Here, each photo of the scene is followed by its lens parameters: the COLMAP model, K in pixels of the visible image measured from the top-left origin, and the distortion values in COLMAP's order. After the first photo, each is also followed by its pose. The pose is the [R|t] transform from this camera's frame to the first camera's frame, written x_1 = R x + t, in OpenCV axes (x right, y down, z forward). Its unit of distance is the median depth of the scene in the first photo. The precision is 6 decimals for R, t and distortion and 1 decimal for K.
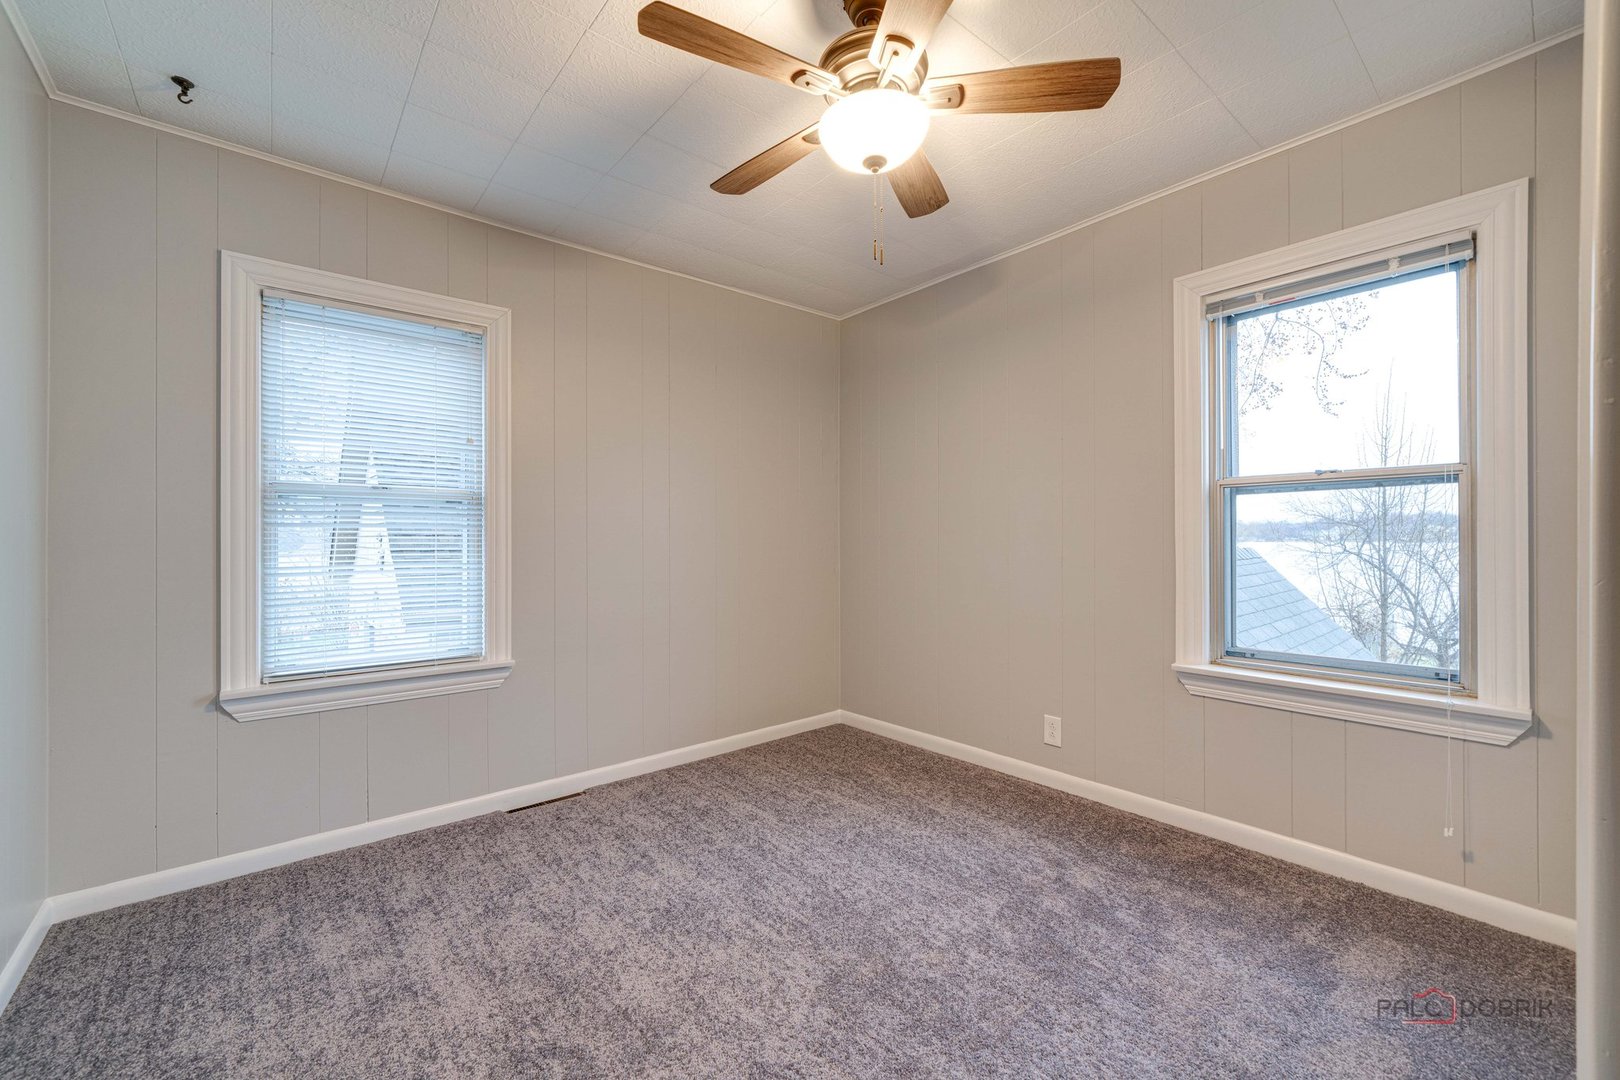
lens RADIAL K [[646.3, 0, 793.9], [0, 646.3, 547.6], [0, 0, 1]] dist [-0.000295, -0.000085]
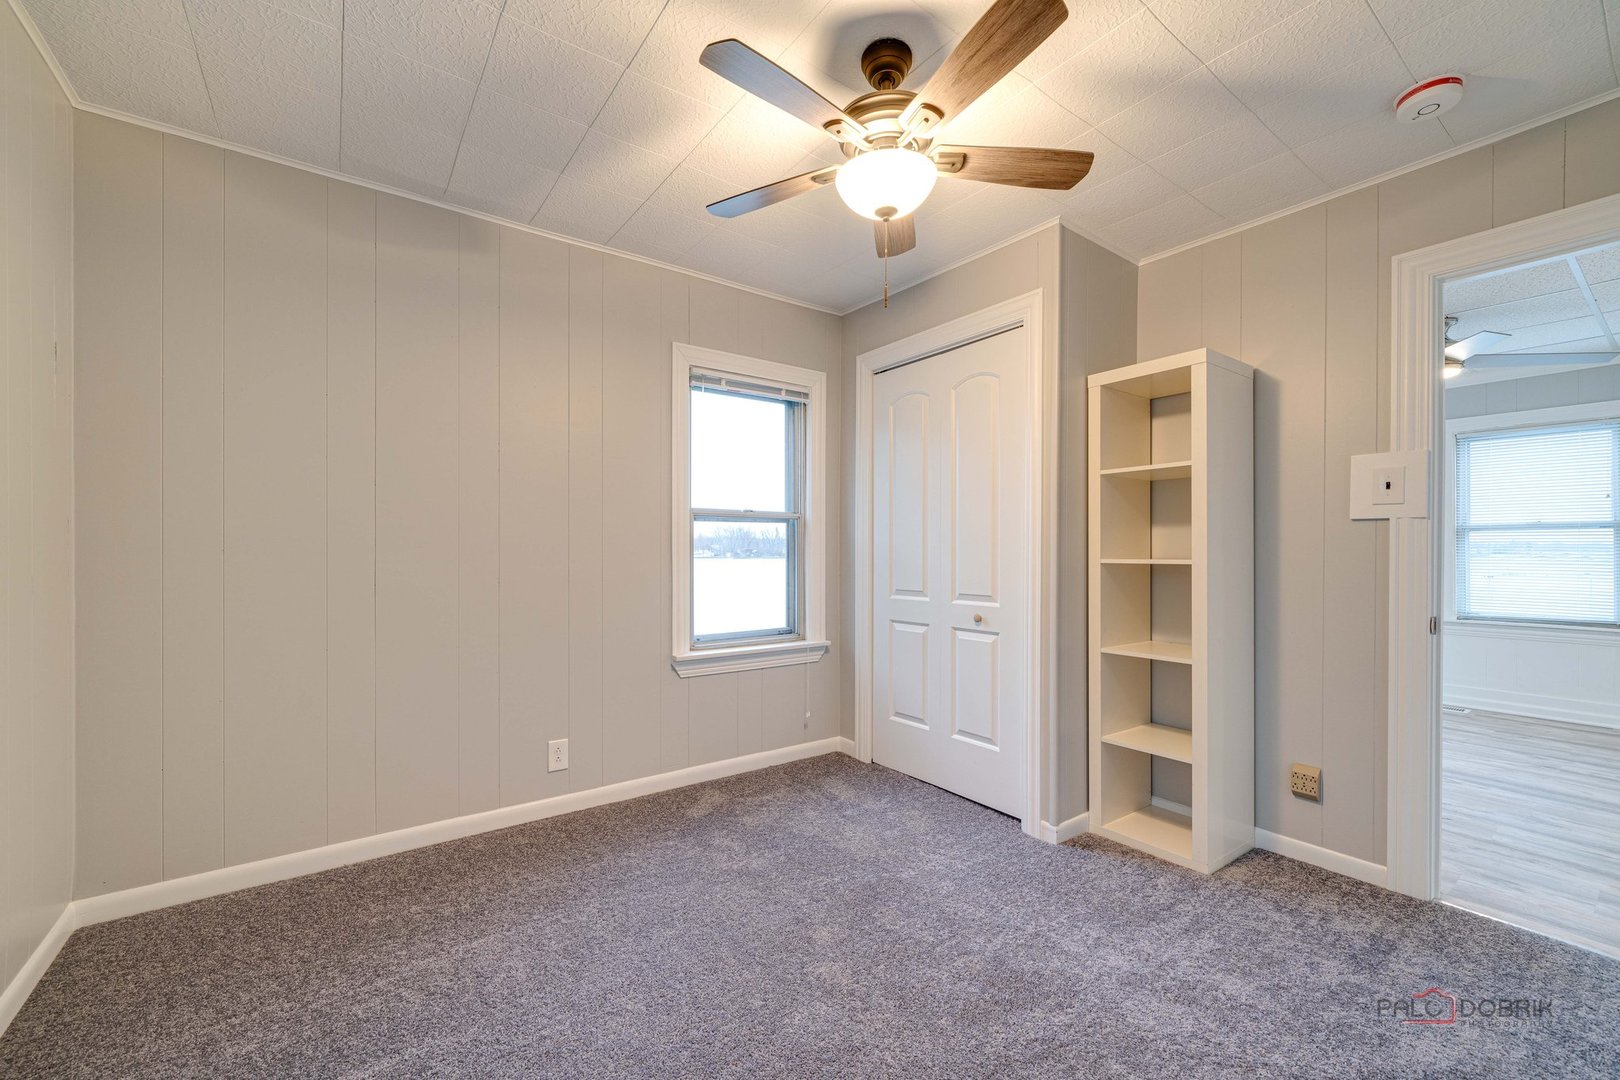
lens RADIAL K [[646.3, 0, 793.9], [0, 646.3, 547.6], [0, 0, 1]] dist [-0.000295, -0.000085]
pose [[0.065537, 0.005894, 0.997833, -0.710335], [0.004619, 0.999970, -0.006210, -0.018871], [-0.997839, 0.005016, 0.065508, 0.796831]]
